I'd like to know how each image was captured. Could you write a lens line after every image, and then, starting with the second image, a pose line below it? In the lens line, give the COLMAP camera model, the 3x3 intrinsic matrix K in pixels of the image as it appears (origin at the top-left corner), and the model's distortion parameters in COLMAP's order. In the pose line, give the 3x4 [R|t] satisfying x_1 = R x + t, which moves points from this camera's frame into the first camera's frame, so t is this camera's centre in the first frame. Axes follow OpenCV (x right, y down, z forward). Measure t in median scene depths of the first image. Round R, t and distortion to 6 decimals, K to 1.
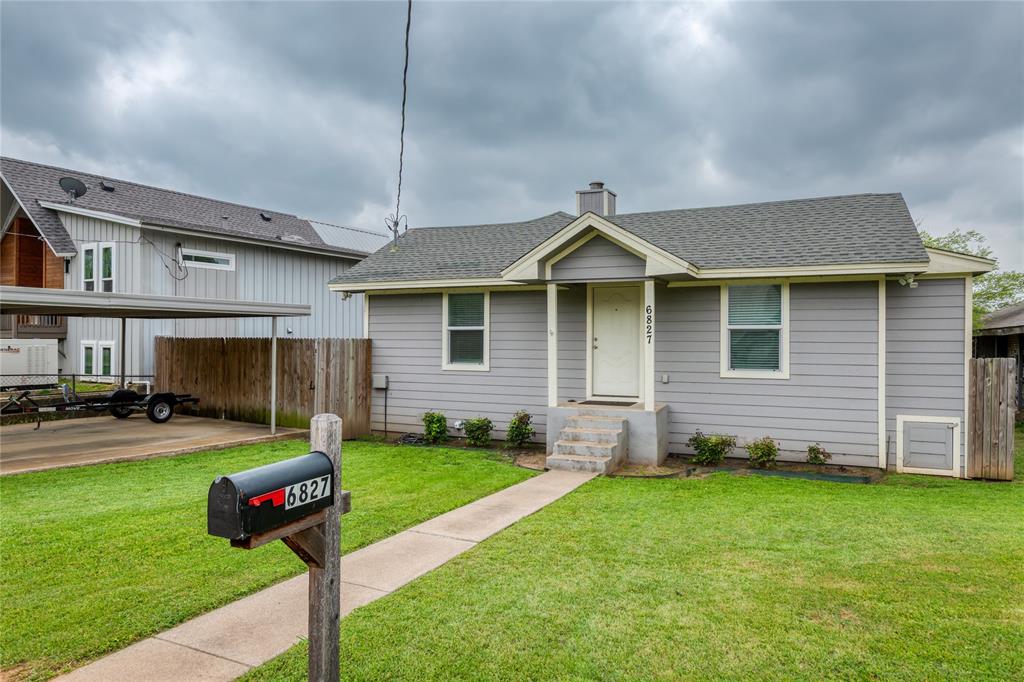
lens RADIAL K [[645.7, 0, 512.8], [0, 645.7, 337.7], [0, 0, 1]] dist [-0.001315, 0.002488]
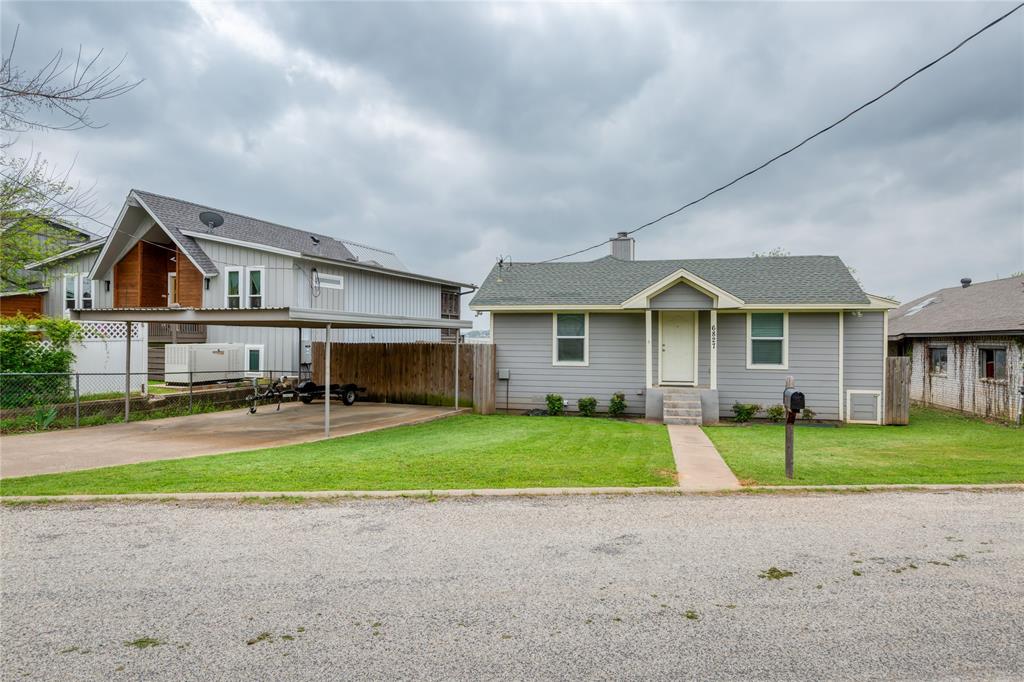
lens RADIAL K [[616.3, 0, 511.3], [0, 616.3, 336.2], [0, 0, 1]] dist [-0.000807, -0.003661]
pose [[0.983612, 0.004028, 0.180252, -0.467044], [-0.003426, 0.999987, -0.003654, -0.011851], [-0.180264, 0.002977, 0.983614, -0.364982]]
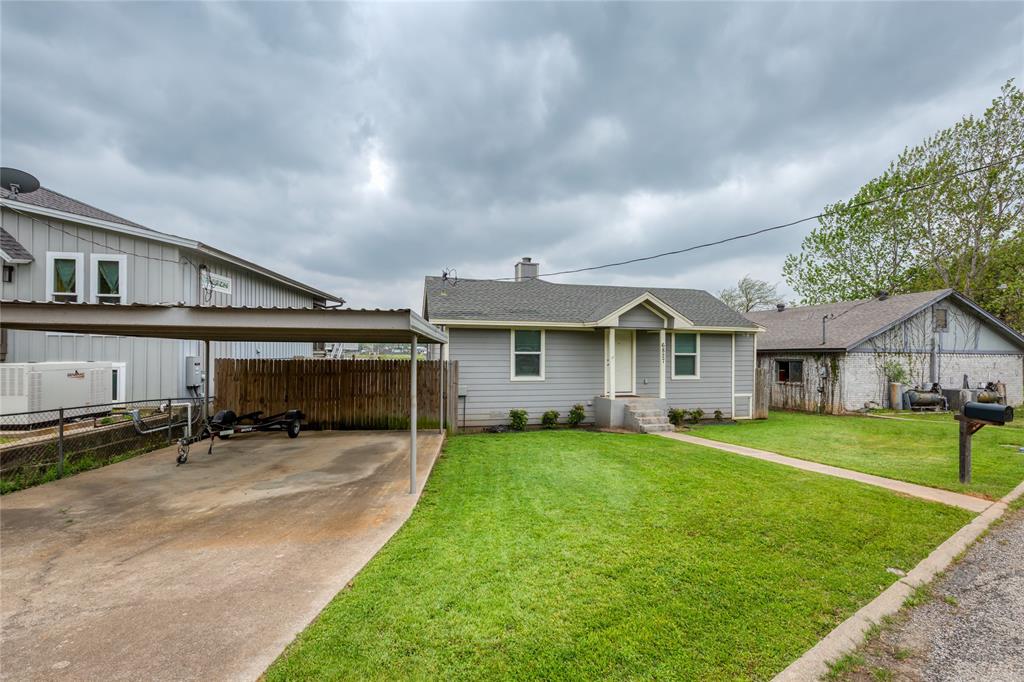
lens RADIAL K [[486.7, 0, 543.4], [0, 486.7, 358.3], [0, 0, 1]] dist [0.004217, -0.001115]
pose [[0.771339, -0.003638, 0.636414, -0.786448], [-0.004518, 0.999927, 0.011191, -0.015530], [-0.636408, -0.011507, 0.771267, 0.094078]]
